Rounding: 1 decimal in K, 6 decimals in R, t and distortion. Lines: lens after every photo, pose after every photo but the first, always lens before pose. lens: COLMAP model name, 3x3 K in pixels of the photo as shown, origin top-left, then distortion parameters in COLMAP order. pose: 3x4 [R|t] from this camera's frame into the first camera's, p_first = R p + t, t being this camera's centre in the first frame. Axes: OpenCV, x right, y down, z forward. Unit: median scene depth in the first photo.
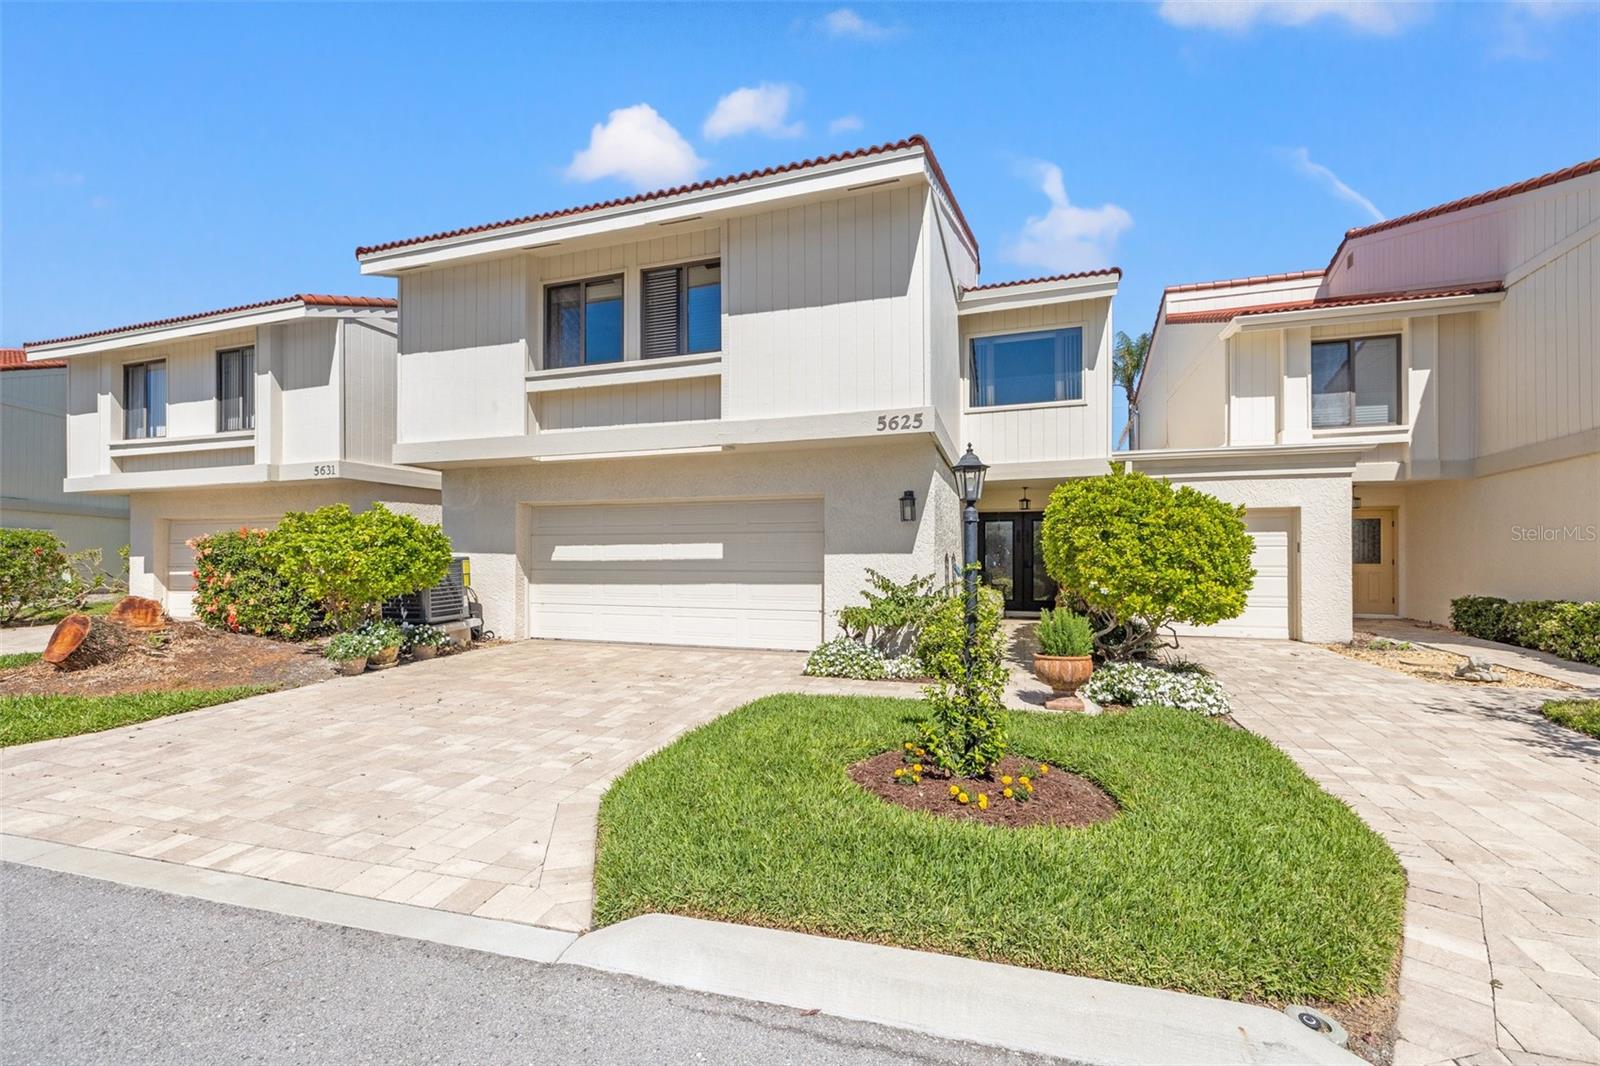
lens RADIAL K [[670.3, 0, 792.2], [0, 670.3, 532.1], [0, 0, 1]] dist [0.001139, 0.000103]
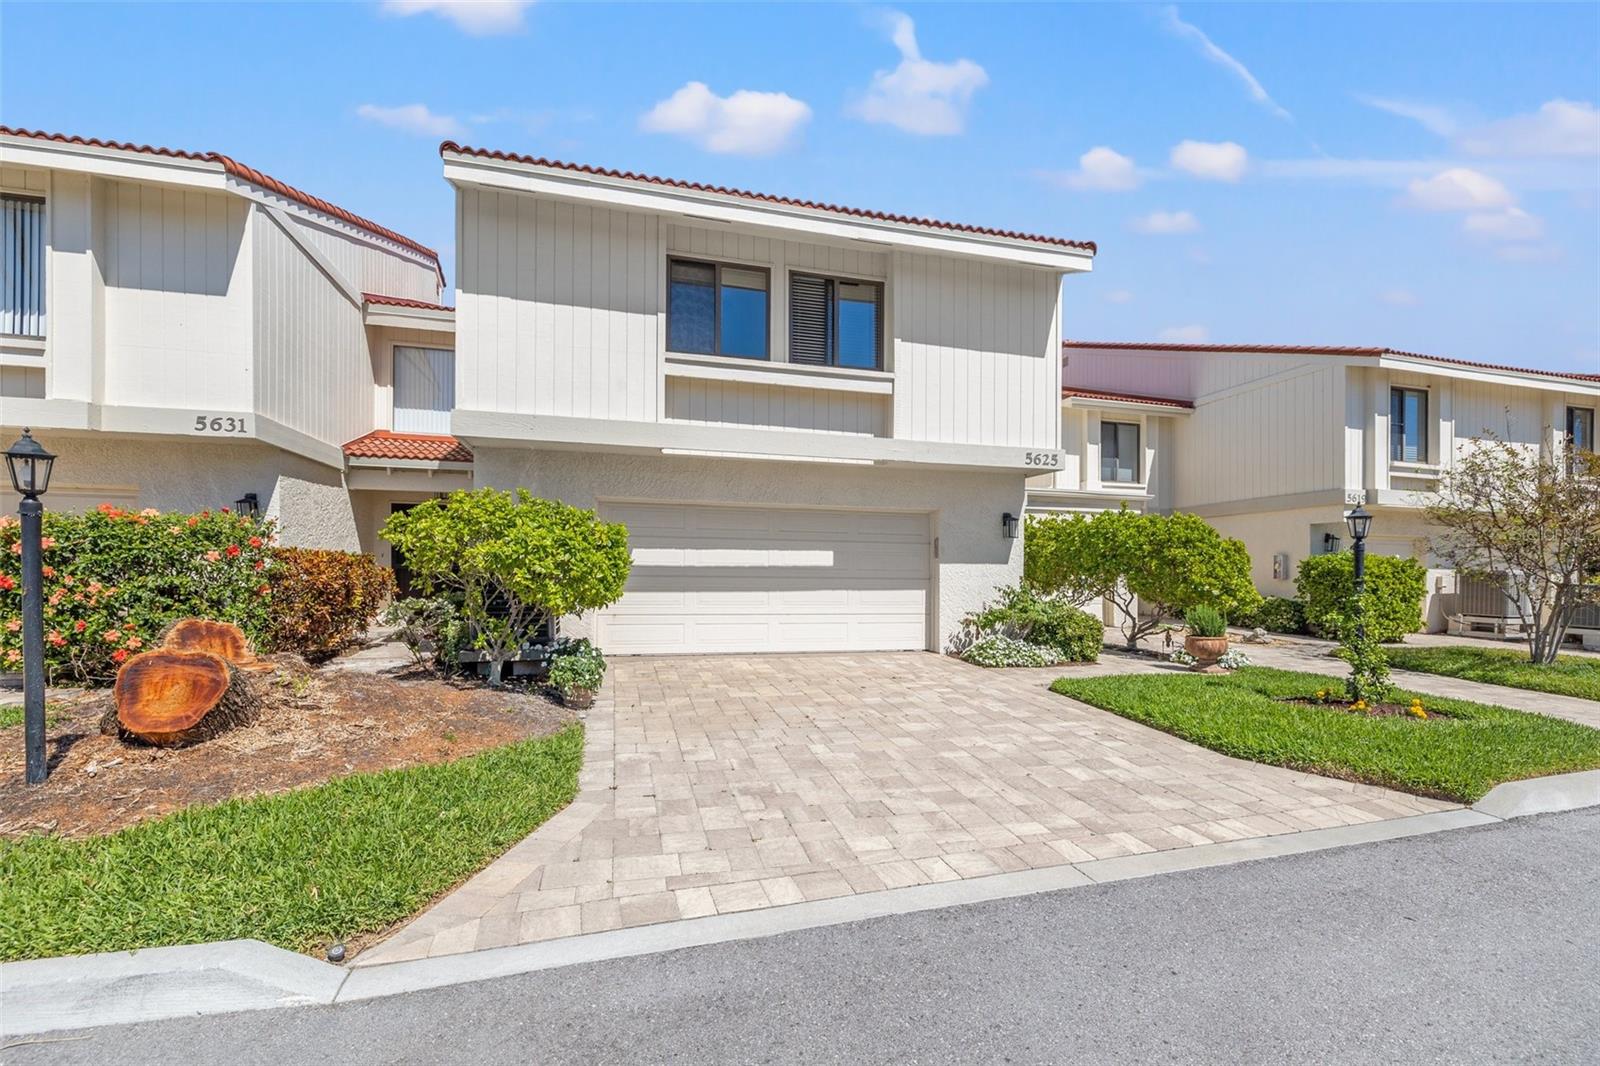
lens RADIAL K [[683.1, 0, 798.4], [0, 683.1, 540.9], [0, 0, 1]] dist [0.002190, -0.000462]
pose [[0.834572, 0.032225, 0.549955, -0.811157], [-0.035128, 0.999369, -0.005251, 0.008891], [-0.549777, -0.014936, 0.835178, 0.166113]]
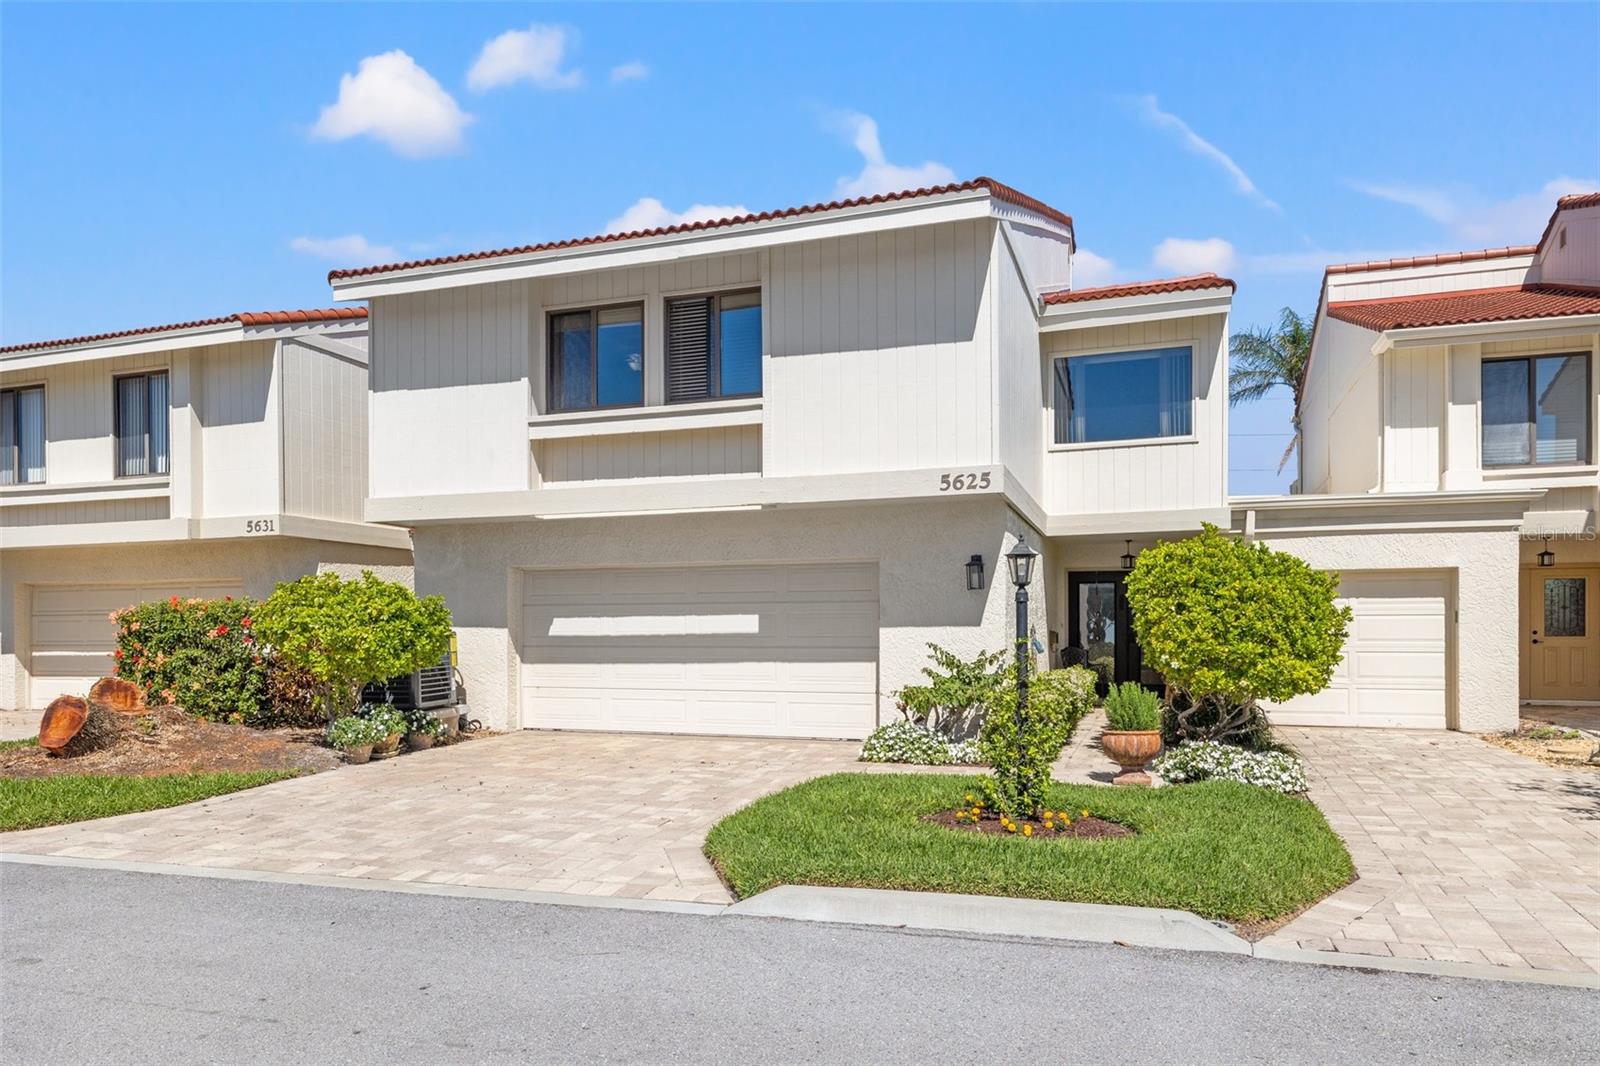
lens RADIAL K [[1053.7, 0, 794.6], [0, 1053.7, 580.4], [0, 0, 1]] dist [0.005632, -0.000732]
pose [[0.999936, -0.003775, -0.010711, -0.048551], [0.003678, 0.999952, -0.009063, -0.016692], [0.010745, 0.009023, 0.999902, -0.376493]]
